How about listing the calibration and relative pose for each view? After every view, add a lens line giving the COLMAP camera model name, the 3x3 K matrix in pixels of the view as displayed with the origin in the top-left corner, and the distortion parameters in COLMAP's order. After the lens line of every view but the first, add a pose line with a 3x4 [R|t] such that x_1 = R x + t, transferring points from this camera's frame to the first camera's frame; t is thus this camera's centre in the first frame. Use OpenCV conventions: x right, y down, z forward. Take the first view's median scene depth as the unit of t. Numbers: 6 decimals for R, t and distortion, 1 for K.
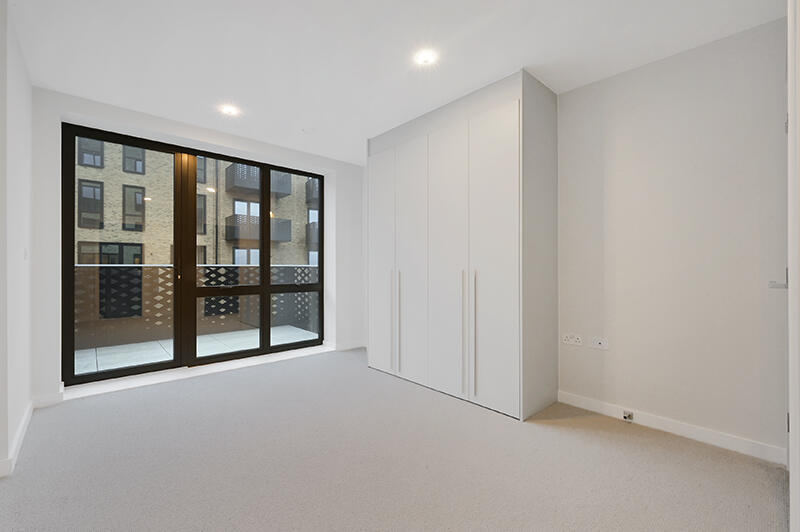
lens RADIAL K [[337.3, 0, 400.0], [0, 337.3, 266.0], [0, 0, 1]] dist [0.013948, 0.000162]
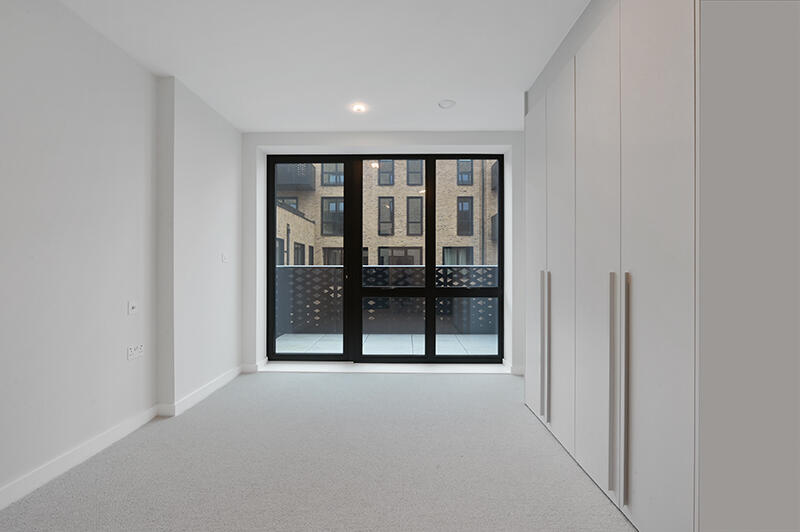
lens RADIAL K [[377.5, 0, 400.0], [0, 377.5, 266.0], [0, 0, 1]] dist [0.000135, 0.000046]
pose [[0.744045, -0.002871, -0.668123, 0.218666], [0.002265, 0.999996, -0.001774, 0.000667], [0.668126, -0.000193, 0.744049, 0.188643]]
